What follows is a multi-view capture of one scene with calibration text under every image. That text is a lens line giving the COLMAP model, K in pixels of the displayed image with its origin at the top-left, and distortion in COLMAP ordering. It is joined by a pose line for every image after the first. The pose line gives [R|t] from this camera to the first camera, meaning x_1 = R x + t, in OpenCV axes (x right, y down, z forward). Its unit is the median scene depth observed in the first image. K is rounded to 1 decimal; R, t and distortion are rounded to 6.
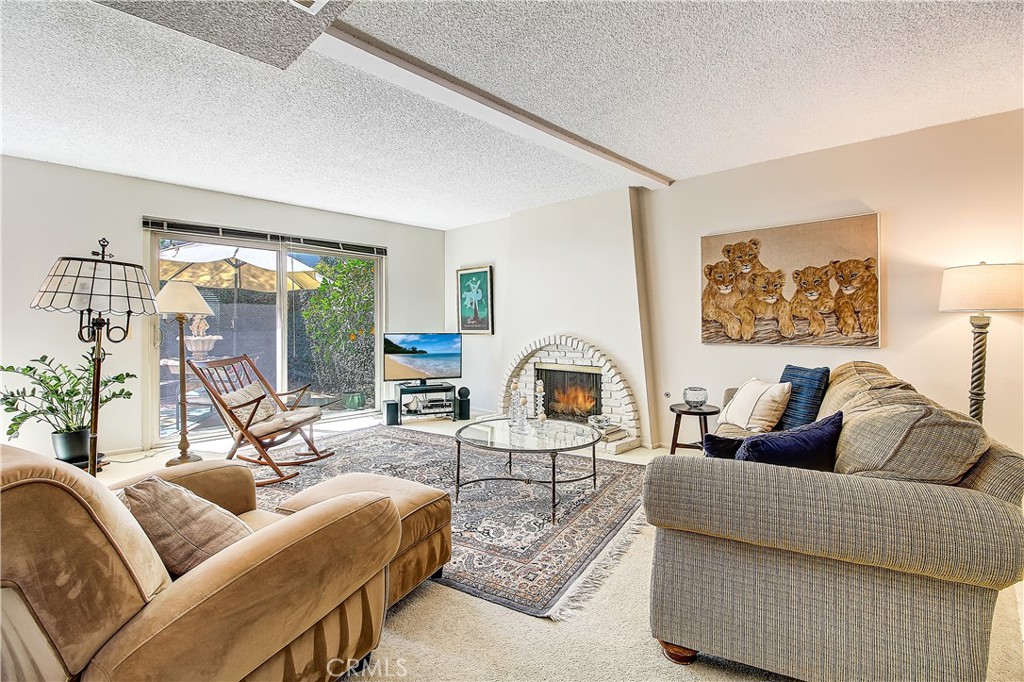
lens RADIAL K [[472.4, 0, 528.1], [0, 472.4, 321.9], [0, 0, 1]] dist [-0.002628, -0.011447]
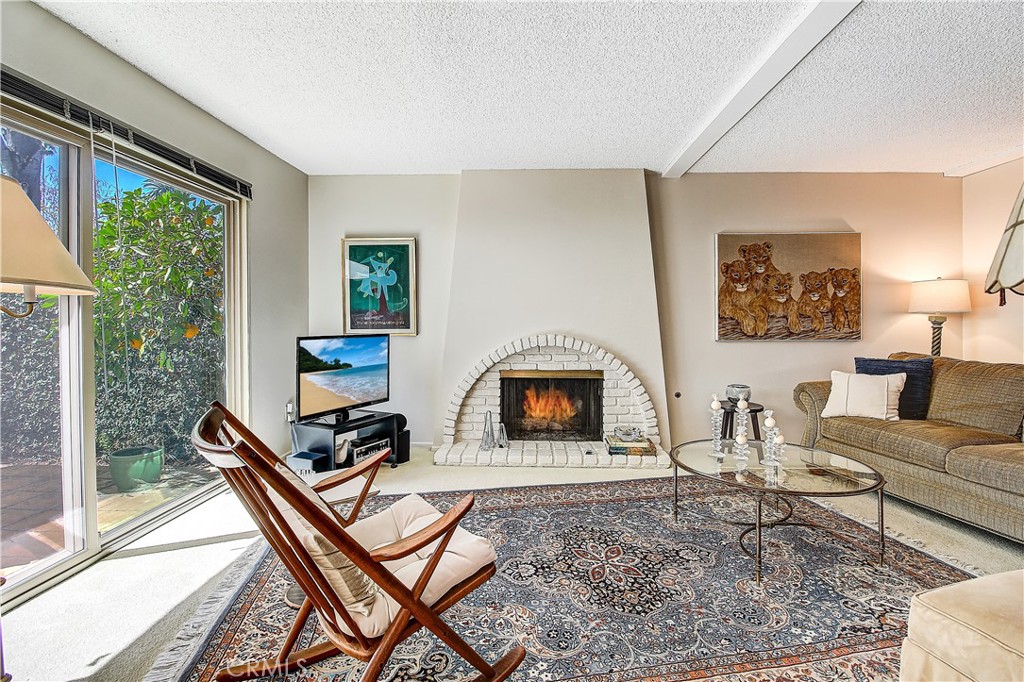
lens RADIAL K [[472.4, 0, 529.7], [0, 472.4, 324.0], [0, 0, 1]] dist [-0.002628, -0.011447]
pose [[0.753829, -0.004712, 0.657053, -0.609667], [-0.005045, 0.999903, 0.012959, -0.000226], [-0.657051, -0.013084, 0.753733, 0.516739]]
